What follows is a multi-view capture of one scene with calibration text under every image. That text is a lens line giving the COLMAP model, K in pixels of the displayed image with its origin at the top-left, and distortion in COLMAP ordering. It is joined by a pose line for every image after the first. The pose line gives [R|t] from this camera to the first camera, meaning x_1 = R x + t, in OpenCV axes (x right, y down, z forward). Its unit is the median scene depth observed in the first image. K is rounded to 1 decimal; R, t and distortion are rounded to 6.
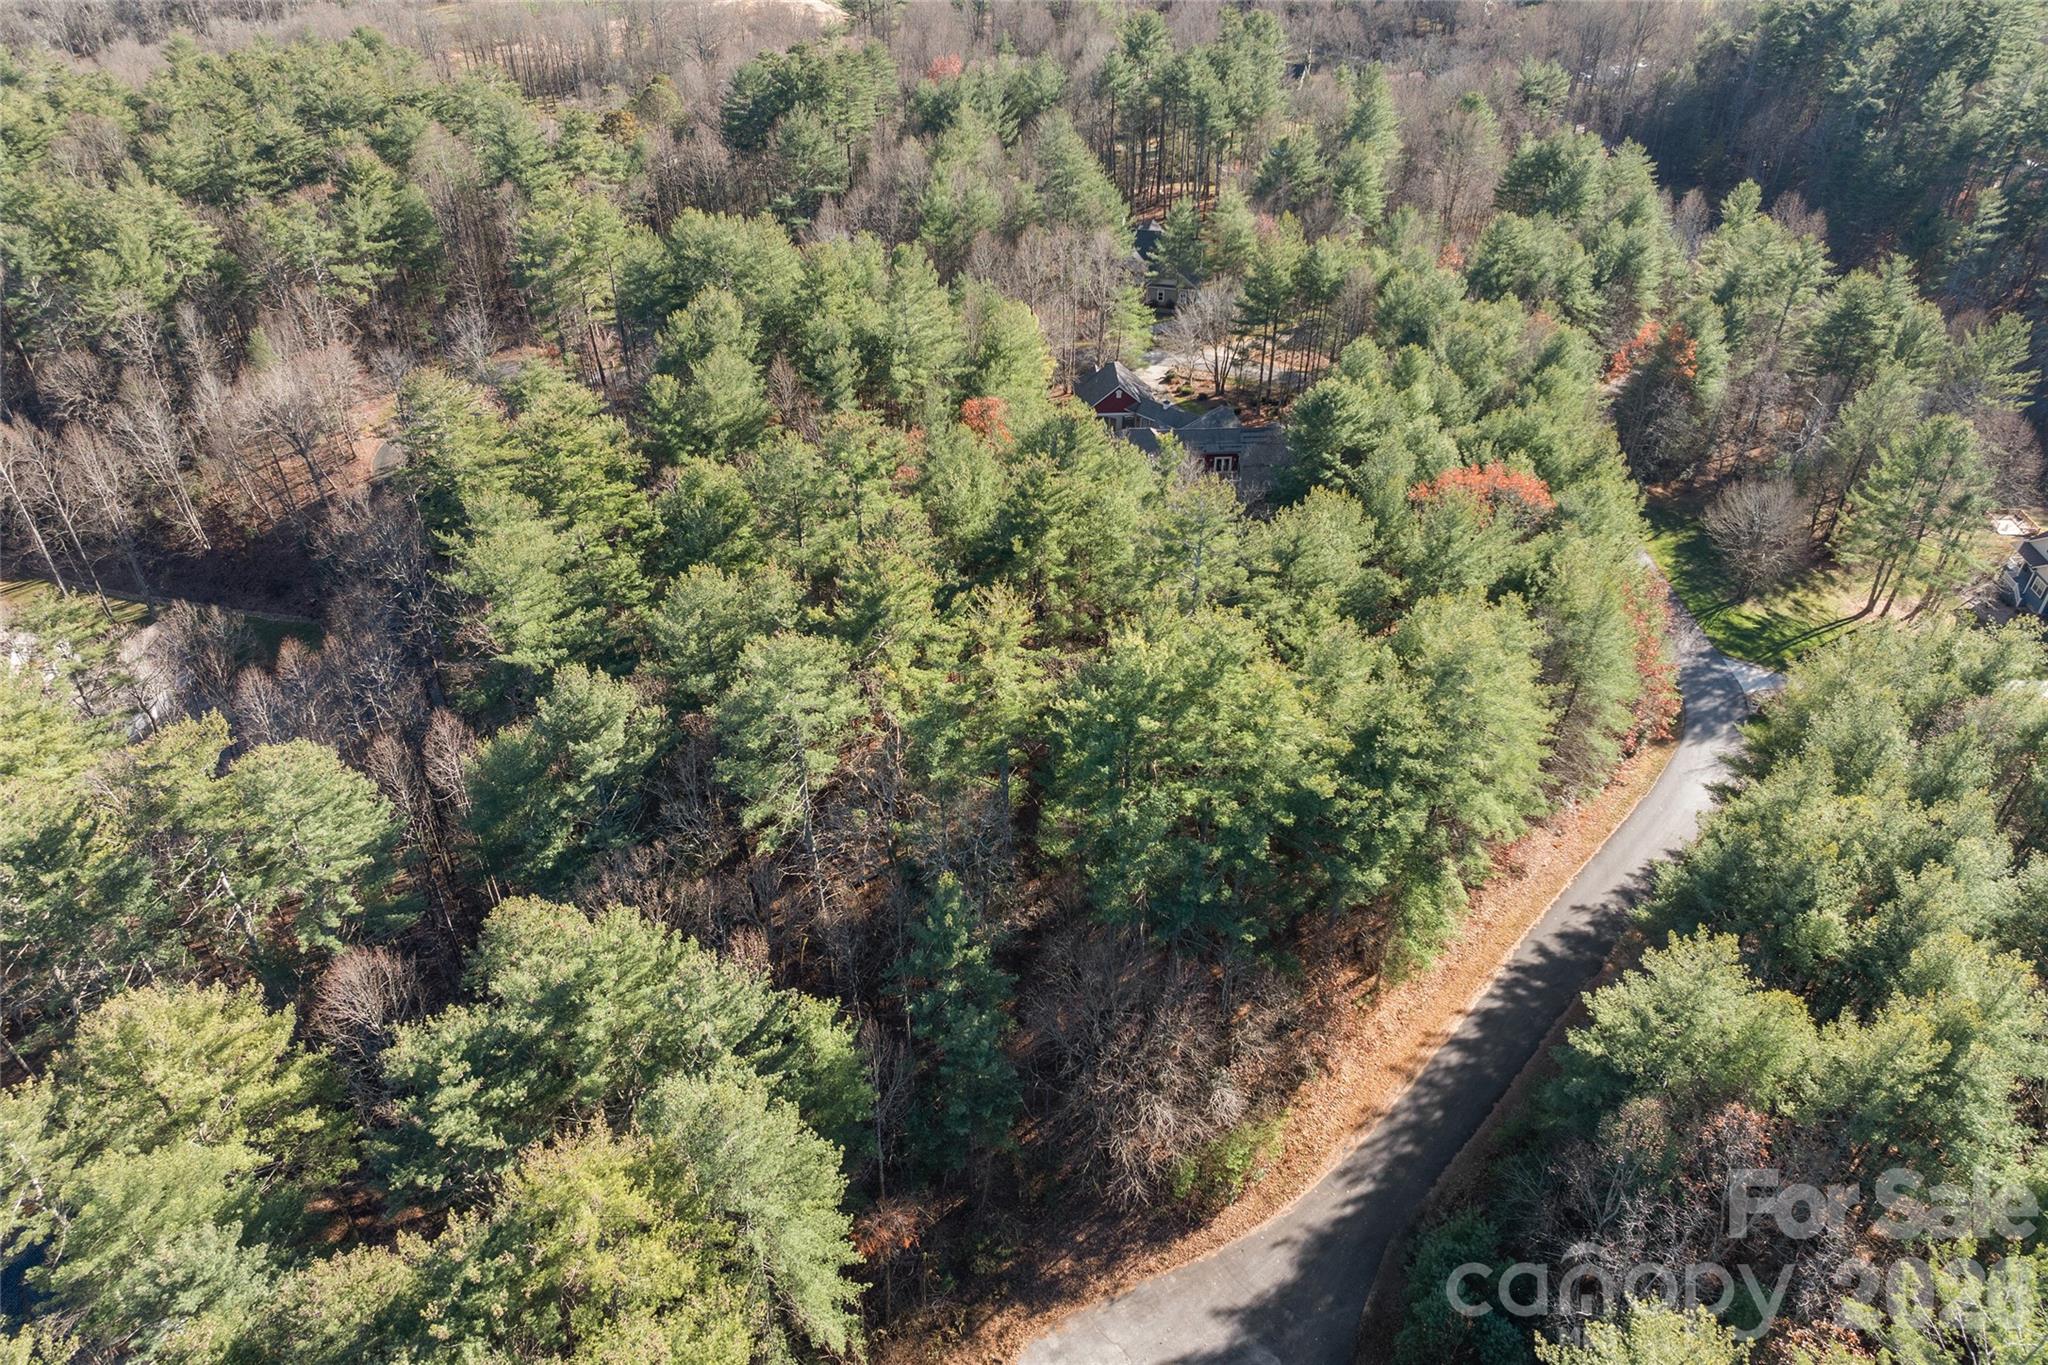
lens RADIAL K [[1430.0, 0, 1024.9], [0, 1430.0, 680.5], [0, 0, 1]] dist [-0.057473, 0.019498]
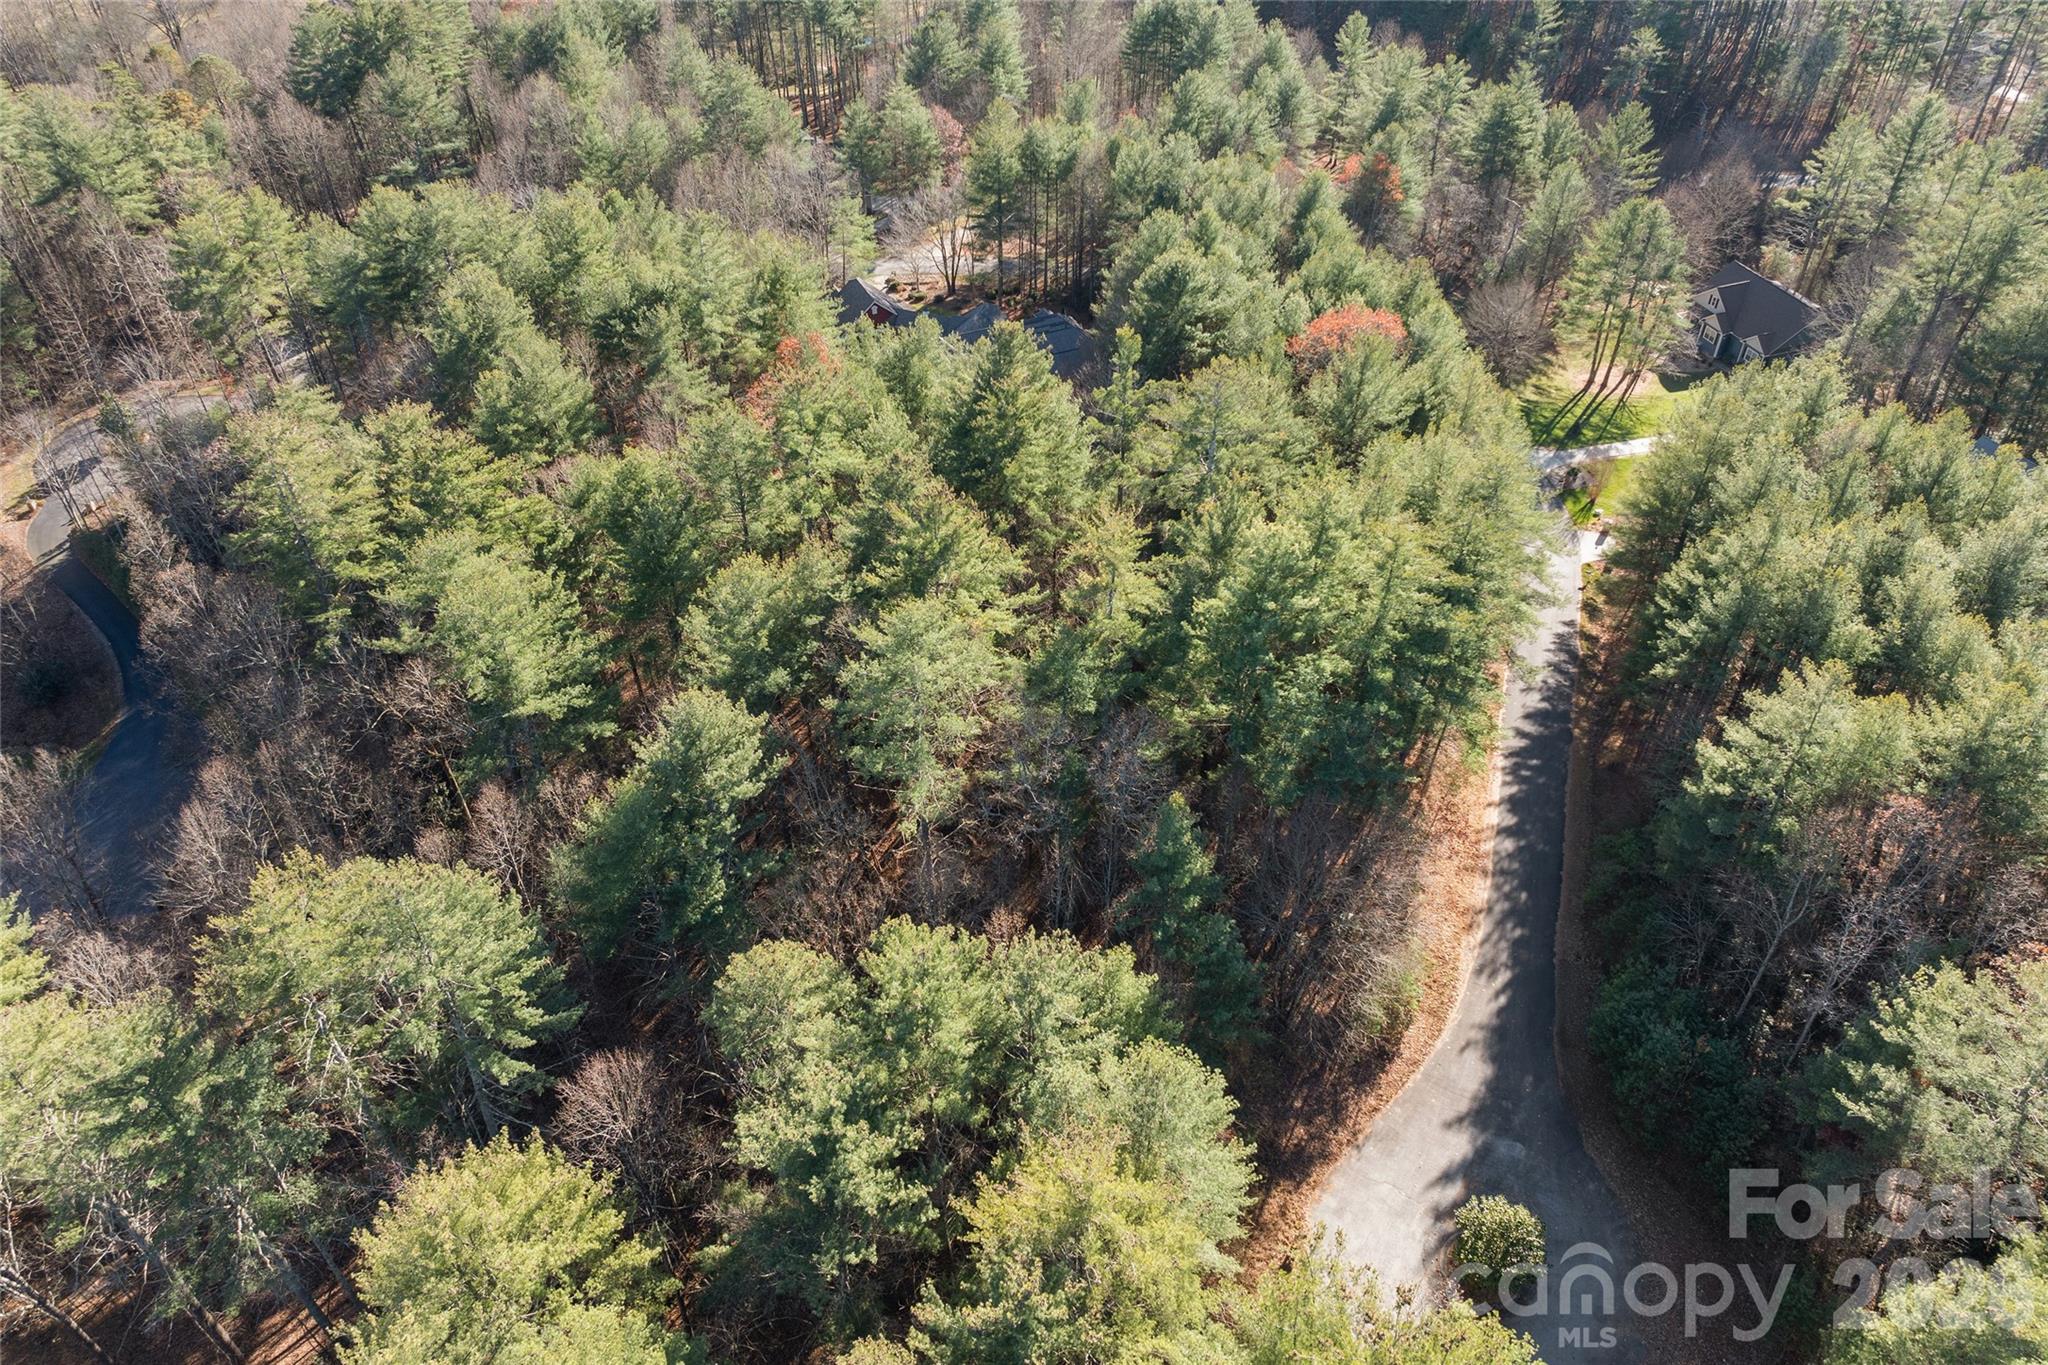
lens RADIAL K [[1430.0, 0, 1030.1], [0, 1430.0, 684.6], [0, 0, 1]] dist [-0.057473, 0.019498]
pose [[0.927121, -0.246387, 0.282384, -0.200822], [0.227364, 0.968784, 0.098811, -0.029120], [-0.297915, -0.027406, 0.954199, 0.040701]]
